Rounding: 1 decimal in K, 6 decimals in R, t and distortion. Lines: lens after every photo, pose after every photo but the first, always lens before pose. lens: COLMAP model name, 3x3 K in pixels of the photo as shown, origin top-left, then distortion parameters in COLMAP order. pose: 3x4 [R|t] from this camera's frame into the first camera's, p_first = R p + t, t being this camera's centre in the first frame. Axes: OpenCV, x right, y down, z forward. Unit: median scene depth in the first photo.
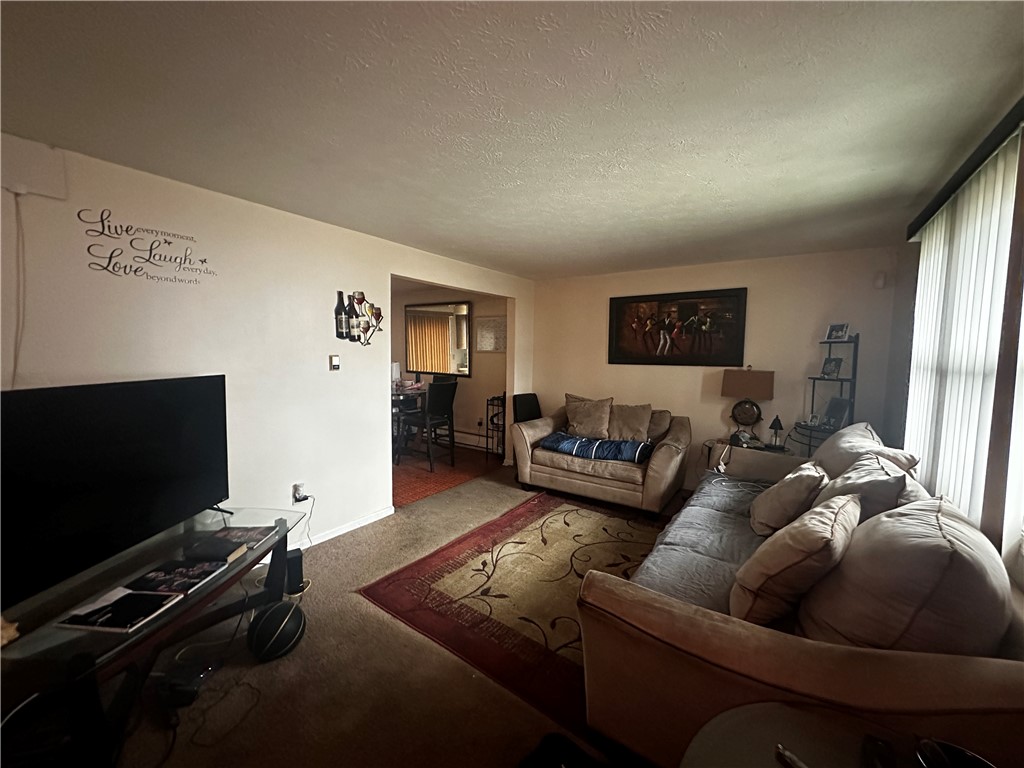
lens RADIAL K [[407.7, 0, 508.9], [0, 407.7, 383.4], [0, 0, 1]] dist [-0.000462, 0.000513]
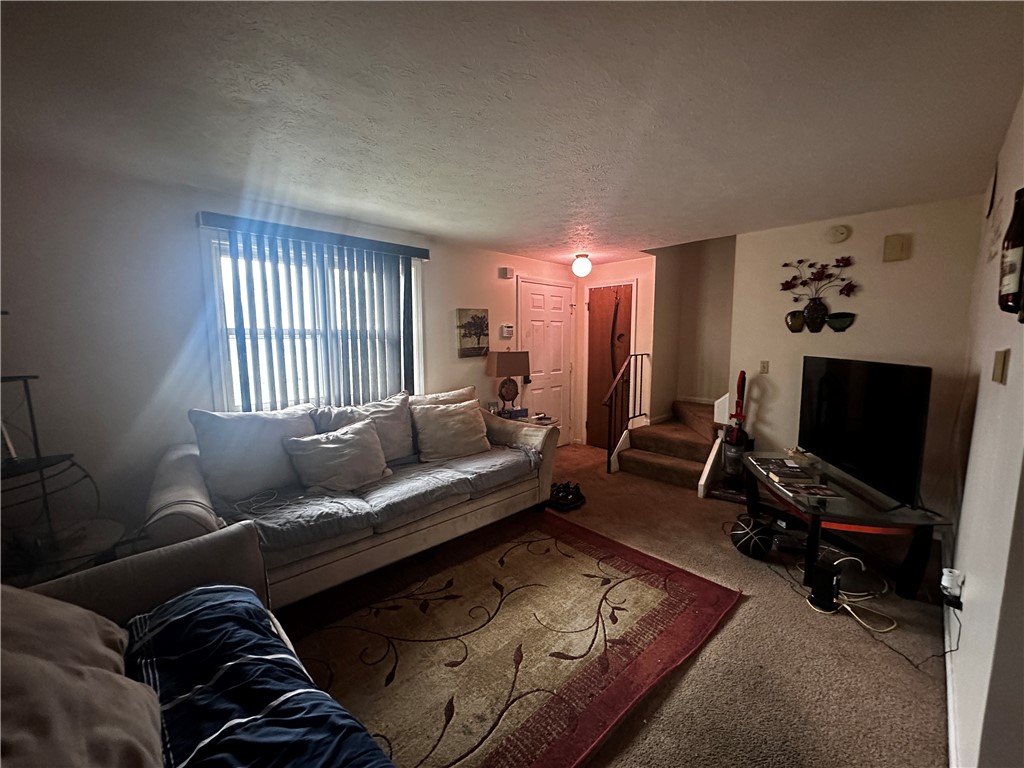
lens RADIAL K [[407.7, 0, 514.8], [0, 407.7, 387.4], [0, 0, 1]] dist [-0.000462, 0.000513]
pose [[-0.984160, -0.033077, 0.174169, 0.002192], [0.001834, 0.980488, 0.196573, -0.110657], [-0.177273, 0.193779, -0.964896, 1.491666]]
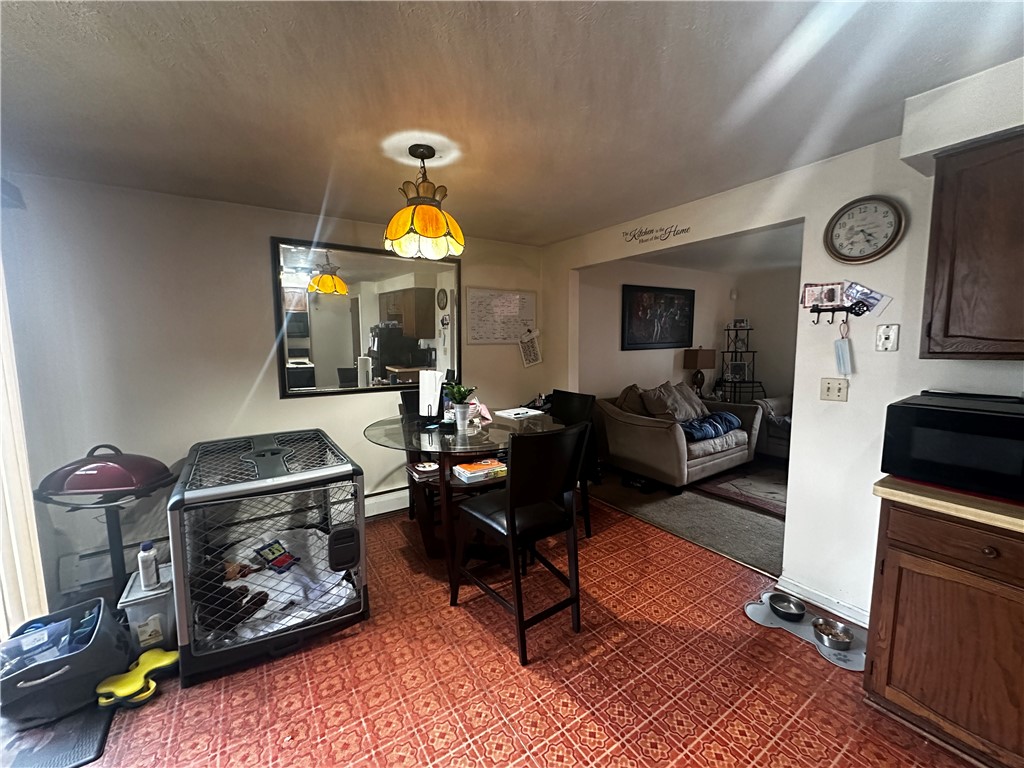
lens RADIAL K [[407.7, 0, 515.0], [0, 407.7, 384.5], [0, 0, 1]] dist [-0.000462, 0.000513]
pose [[0.339194, -0.117464, 0.933354, -1.203145], [0.098426, 0.991159, 0.088969, -0.123375], [-0.935553, 0.061688, 0.347757, 1.377752]]
